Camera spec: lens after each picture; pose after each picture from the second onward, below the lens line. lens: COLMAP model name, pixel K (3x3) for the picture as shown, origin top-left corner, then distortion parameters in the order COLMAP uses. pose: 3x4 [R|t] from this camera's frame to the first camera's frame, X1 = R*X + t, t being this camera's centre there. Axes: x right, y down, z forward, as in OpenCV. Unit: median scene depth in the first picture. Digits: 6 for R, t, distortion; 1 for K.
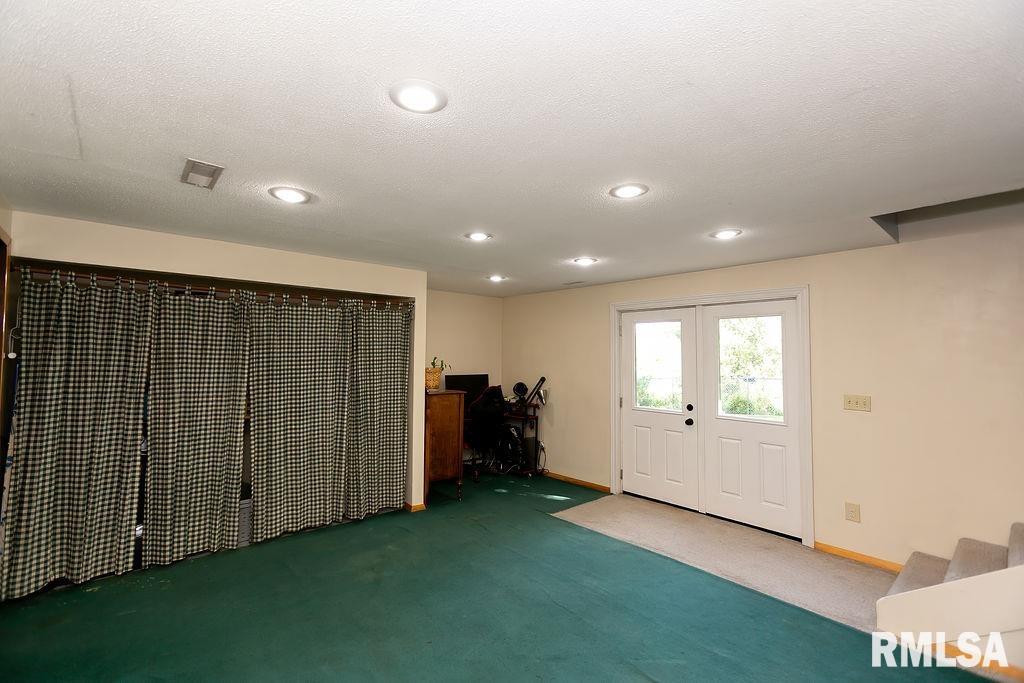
lens RADIAL K [[456.6, 0, 509.5], [0, 456.6, 335.2], [0, 0, 1]] dist [0.000511, 0.004534]
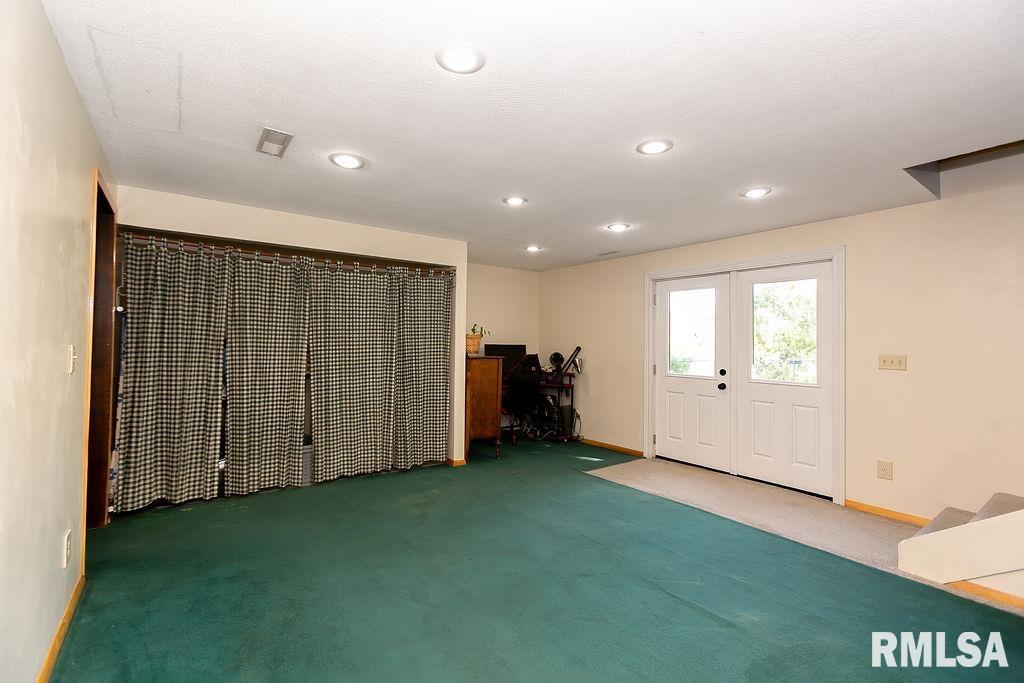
lens RADIAL K [[456.6, 0, 509.5], [0, 456.6, 335.2], [0, 0, 1]] dist [0.000511, 0.004534]
pose [[0.996268, 0.003013, -0.086257, 0.011400], [-0.000574, 0.999600, 0.028291, 0.059833], [0.086308, -0.028136, 0.995871, -0.065710]]
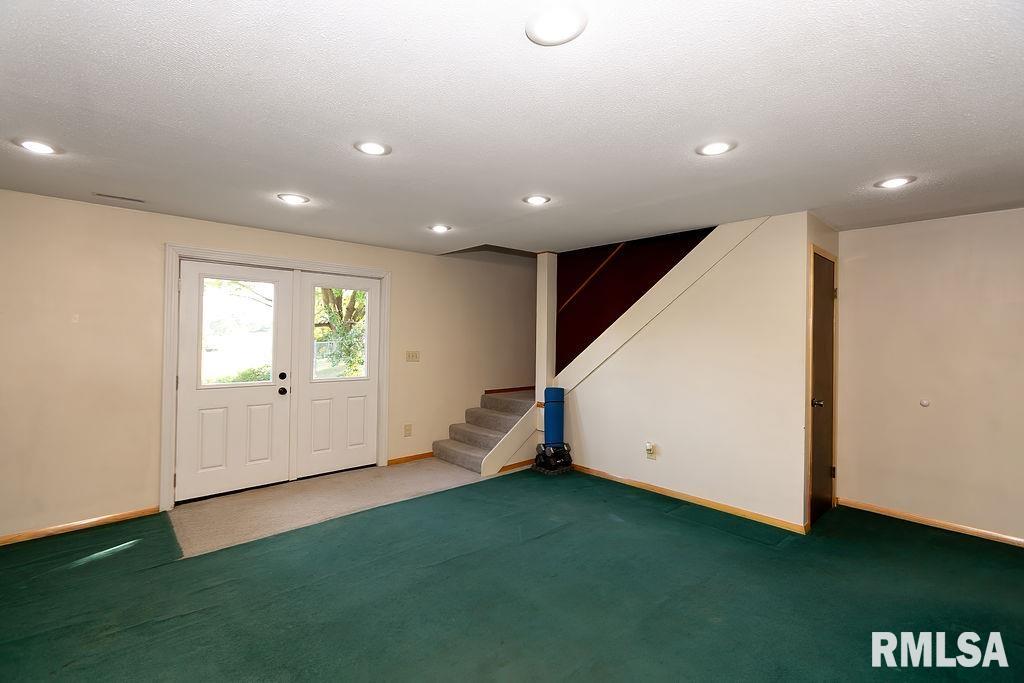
lens RADIAL K [[456.6, 0, 509.5], [0, 456.6, 335.2], [0, 0, 1]] dist [0.000511, 0.004534]
pose [[-0.027093, -0.004110, 0.999624, -0.716819], [-0.059616, 0.998218, 0.002488, 0.054695], [-0.997854, -0.059526, -0.027290, 0.711913]]
